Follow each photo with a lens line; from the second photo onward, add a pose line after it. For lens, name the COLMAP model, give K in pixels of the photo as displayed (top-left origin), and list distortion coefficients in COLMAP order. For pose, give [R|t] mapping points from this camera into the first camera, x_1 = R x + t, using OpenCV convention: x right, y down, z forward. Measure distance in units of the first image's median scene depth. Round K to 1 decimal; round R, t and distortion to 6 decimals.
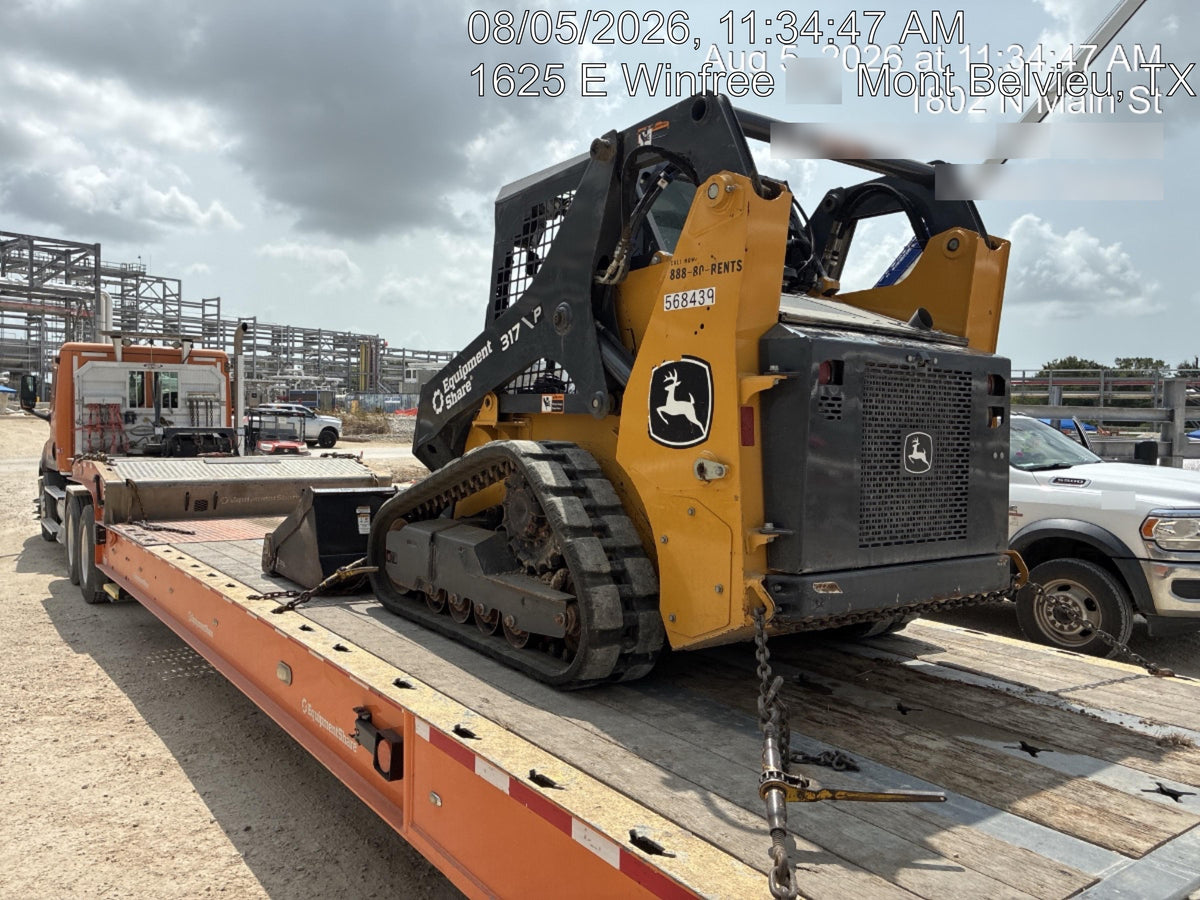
lens RADIAL K [[936.3, 0, 600.0], [0, 936.3, 450.0], [0, 0, 1]] dist [0.011661, -0.000520]
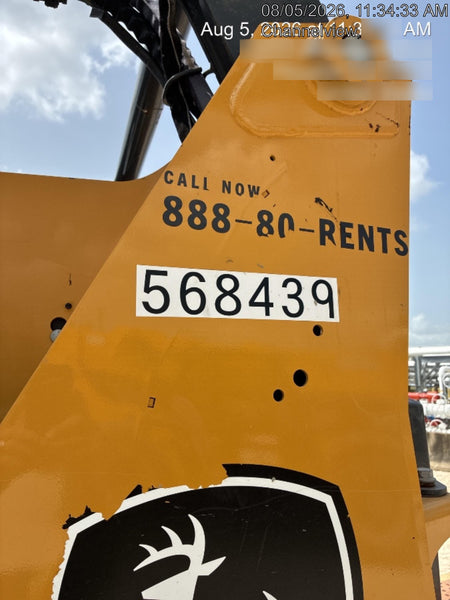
lens RADIAL K [[468.1, 0, 225.0], [0, 468.1, 300.0], [0, 0, 1]] dist [0.011661, -0.000520]
pose [[0.276389, 0.153130, 0.948768, -0.059320], [0.054419, 0.983147, -0.174532, -0.109236], [-0.959504, 0.099870, 0.263397, 0.811518]]
